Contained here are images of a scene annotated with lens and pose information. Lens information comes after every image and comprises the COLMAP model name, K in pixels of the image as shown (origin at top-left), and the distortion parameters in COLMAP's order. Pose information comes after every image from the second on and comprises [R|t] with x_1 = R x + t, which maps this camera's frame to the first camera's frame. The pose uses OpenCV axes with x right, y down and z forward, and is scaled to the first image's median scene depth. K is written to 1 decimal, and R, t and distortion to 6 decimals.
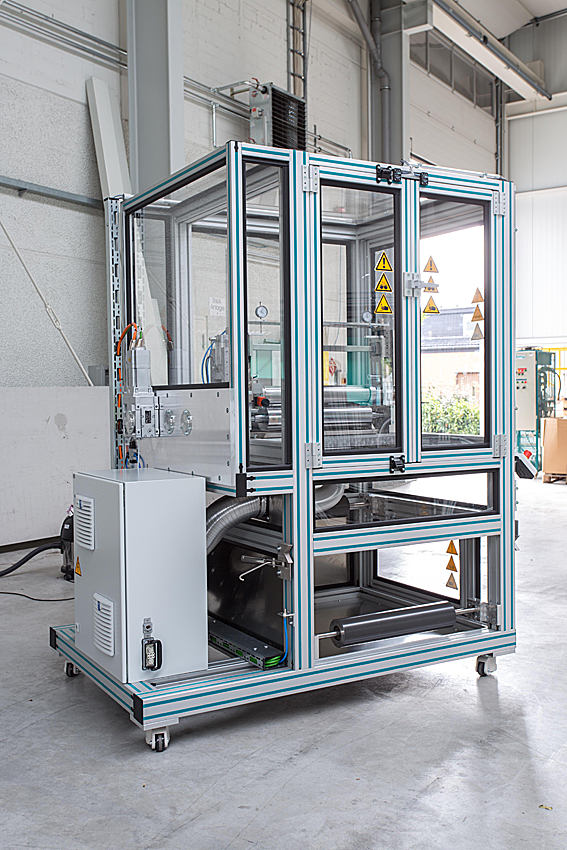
lens RADIAL K [[918.4, 0, 283.5], [0, 918.4, 425.0], [0, 0, 1]] dist [0.001655, 0.000100]
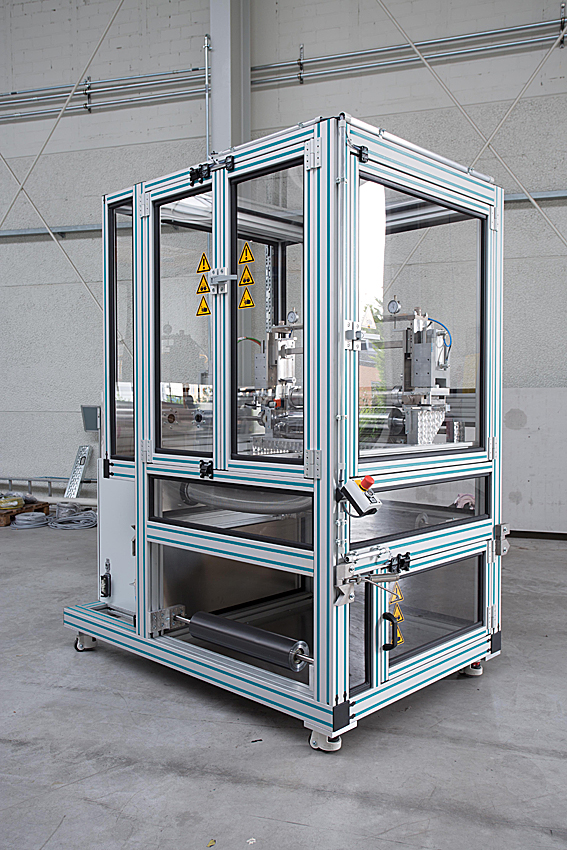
lens RADIAL K [[750.2, 0, 283.5], [0, 750.2, 425.0], [0, 0, 1]] dist [-0.003800, -0.007085]
pose [[0.270816, 0.042587, -0.961689, 0.949808], [-0.034491, 0.998809, 0.034518, -0.035983], [0.962013, 0.023822, 0.271962, 0.901531]]
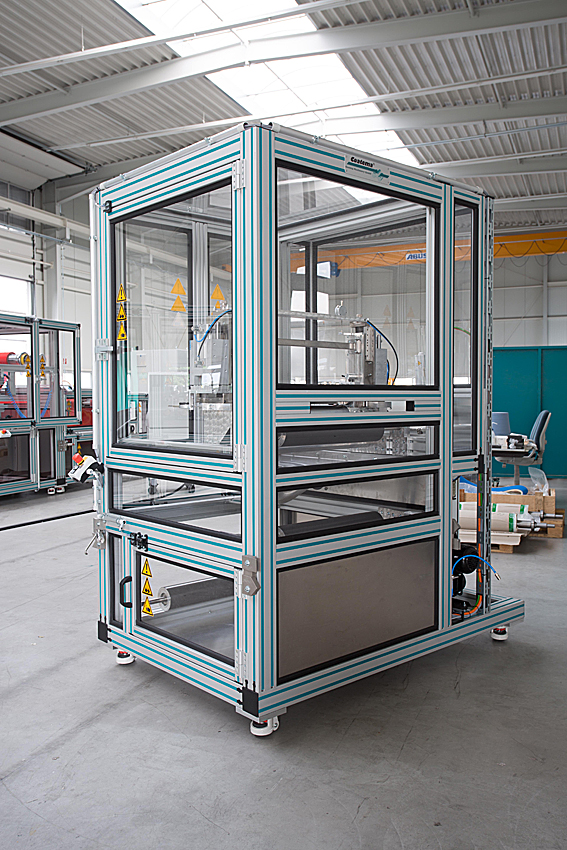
lens RADIAL K [[750.2, 0, 283.5], [0, 750.2, 425.0], [0, 0, 1]] dist [-0.003800, -0.007085]
pose [[-0.980931, 0.027968, -0.192331, 0.231247], [0.013829, 0.997128, 0.074467, -0.071852], [0.193861, 0.070387, -0.978501, 2.144435]]
